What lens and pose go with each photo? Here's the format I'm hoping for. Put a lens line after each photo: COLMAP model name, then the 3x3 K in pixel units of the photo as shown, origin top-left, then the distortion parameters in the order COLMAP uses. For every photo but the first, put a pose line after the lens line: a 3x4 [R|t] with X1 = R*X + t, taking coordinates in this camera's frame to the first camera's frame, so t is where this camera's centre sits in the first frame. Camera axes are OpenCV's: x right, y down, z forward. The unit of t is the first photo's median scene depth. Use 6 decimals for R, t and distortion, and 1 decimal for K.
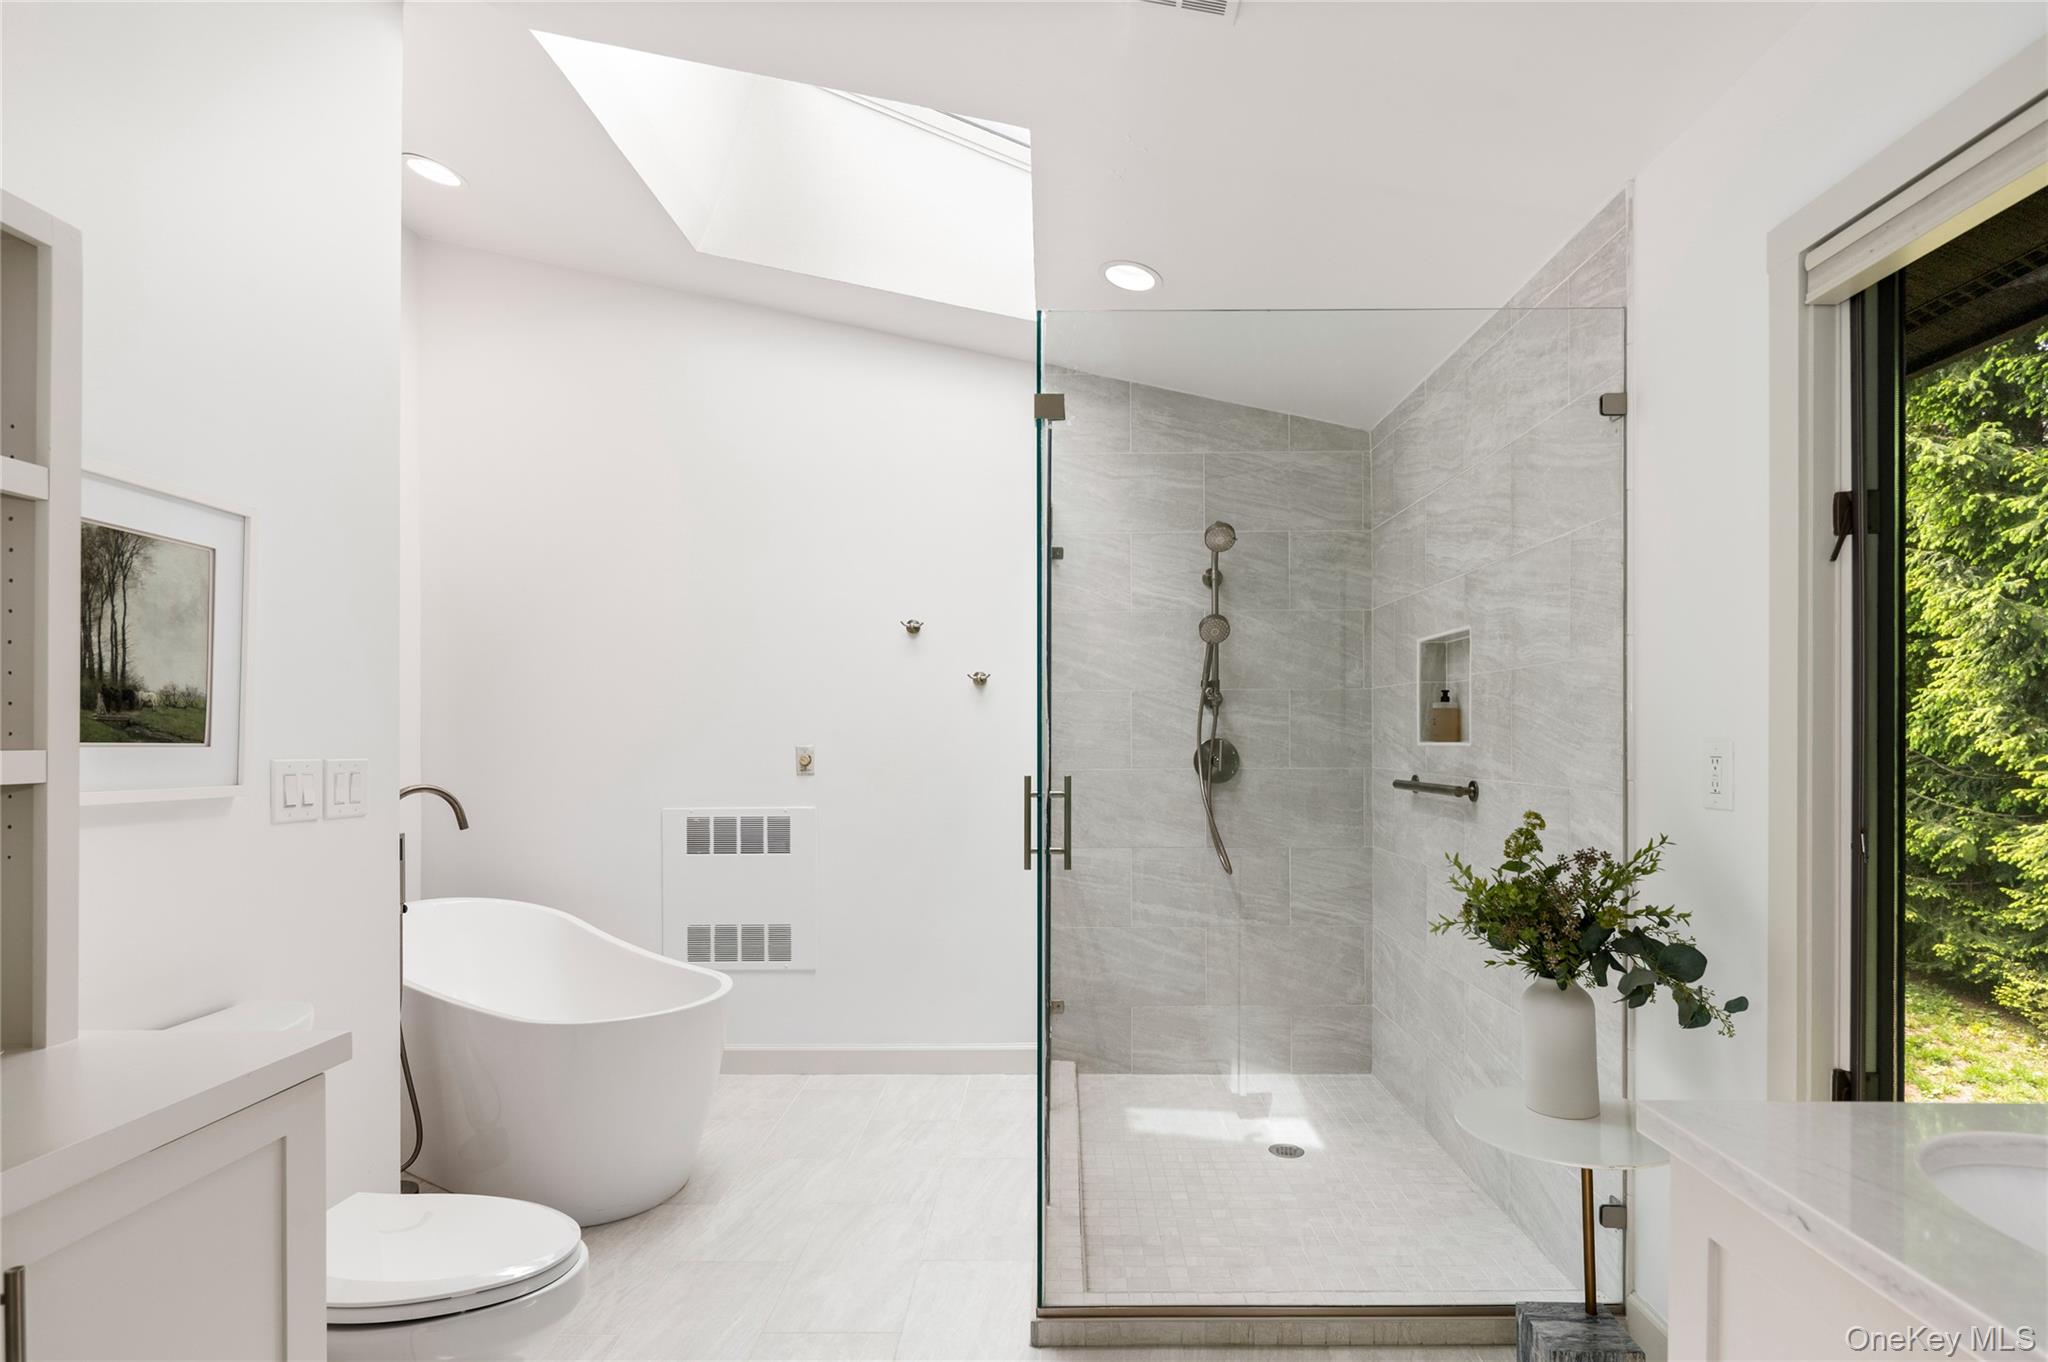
lens RADIAL K [[996.0, 0, 1048.7], [0, 996.0, 738.4], [0, 0, 1]] dist [0.004223, -0.004802]
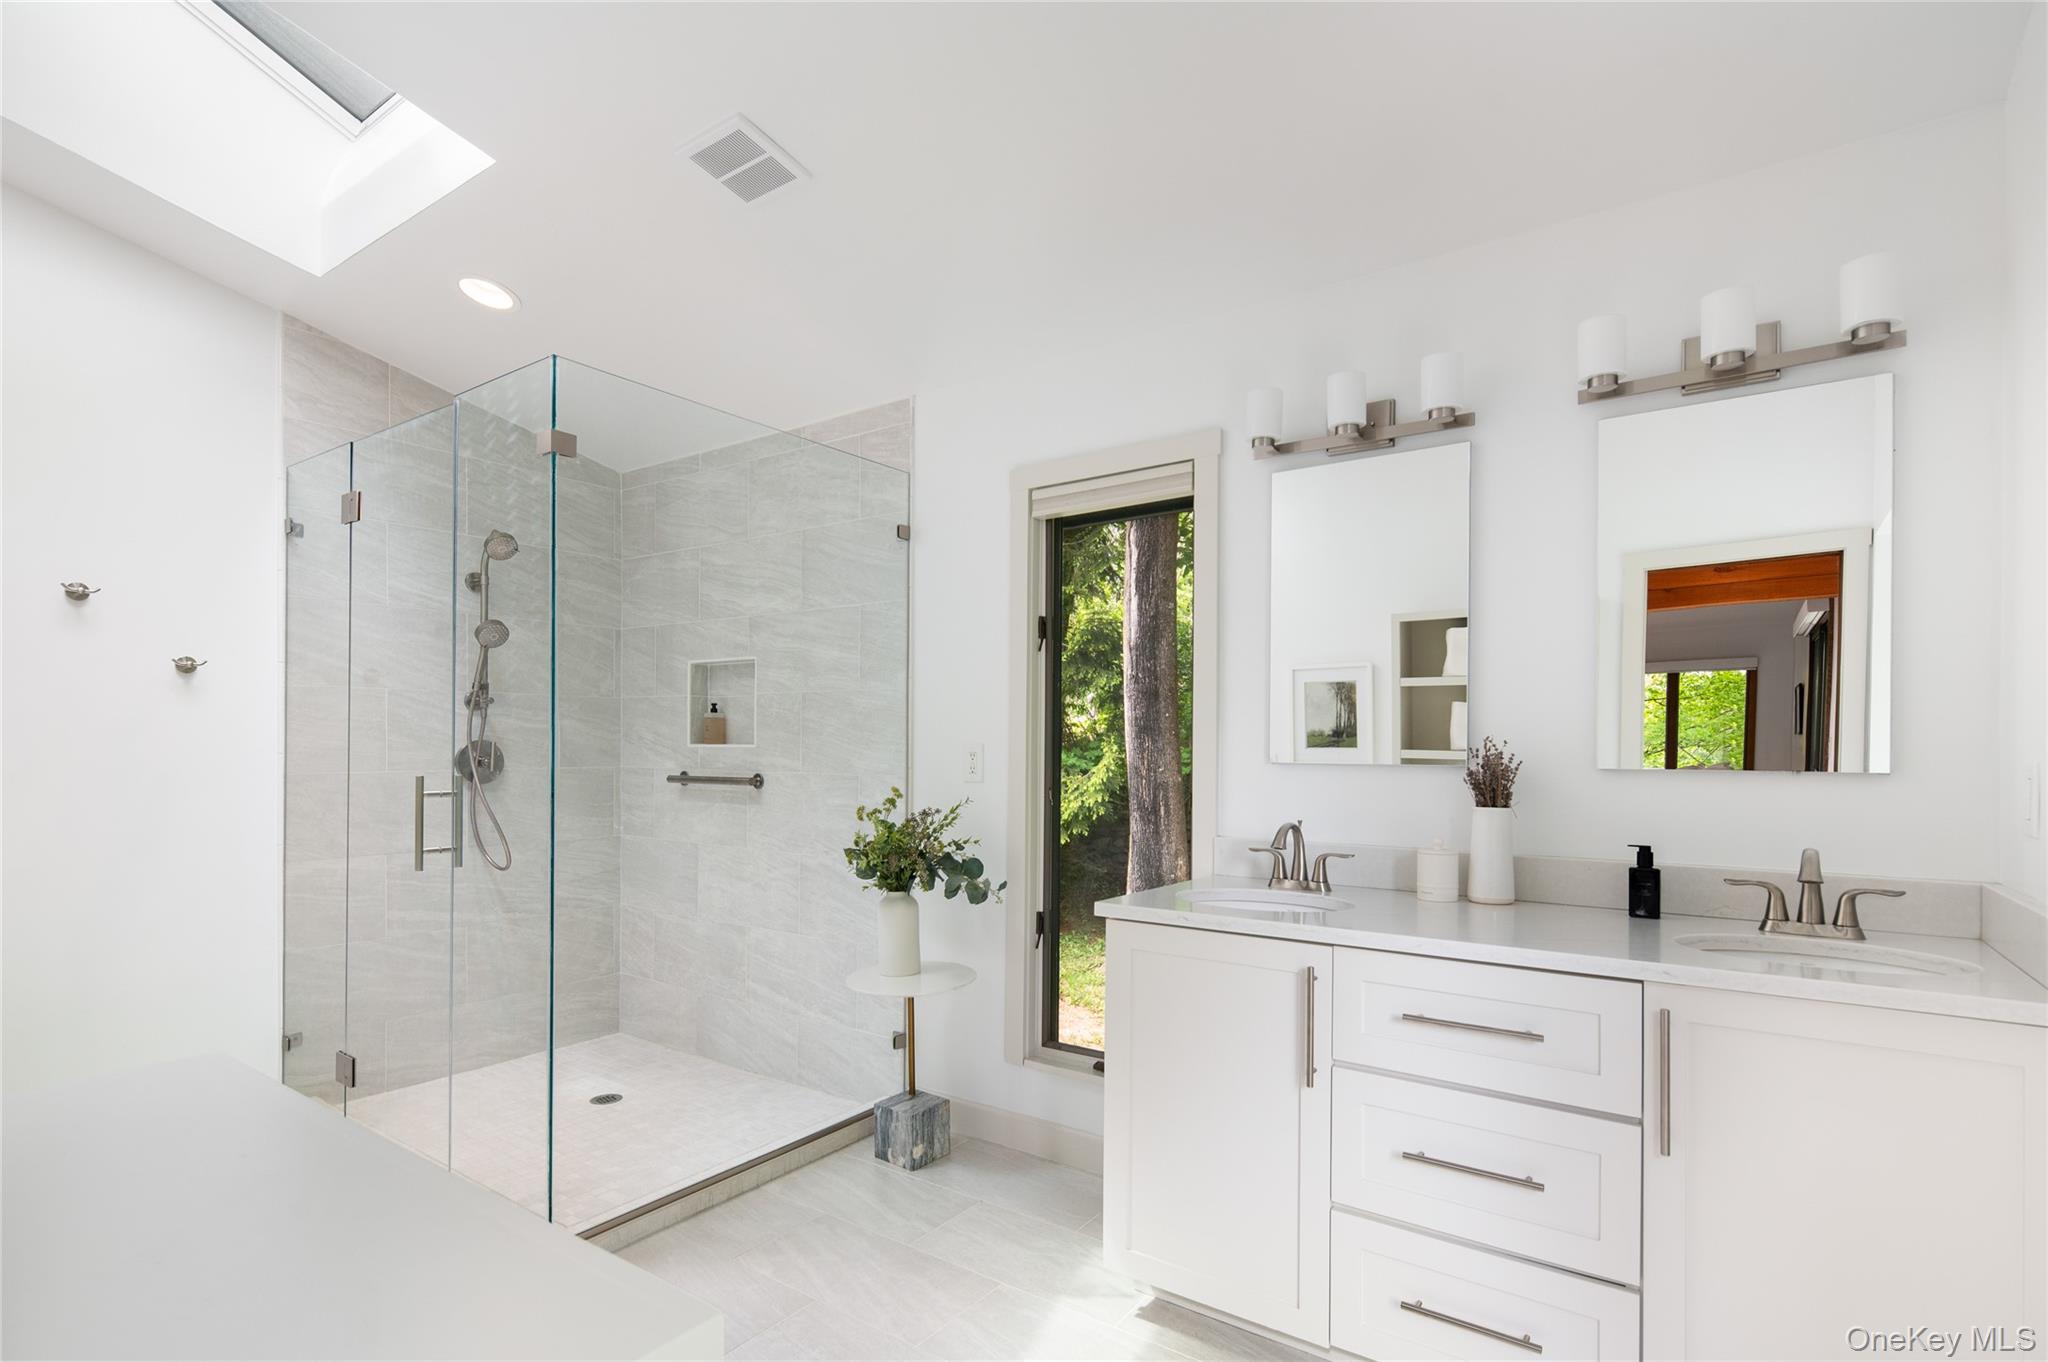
lens RADIAL K [[996.0, 0, 1017.8], [0, 996.0, 748.3], [0, 0, 1]] dist [0.004223, -0.004802]
pose [[0.582628, 0.002300, 0.812736, -0.445394], [-0.006303, 0.999979, 0.001689, 0.004642], [-0.812715, -0.006106, 0.582630, -0.055543]]
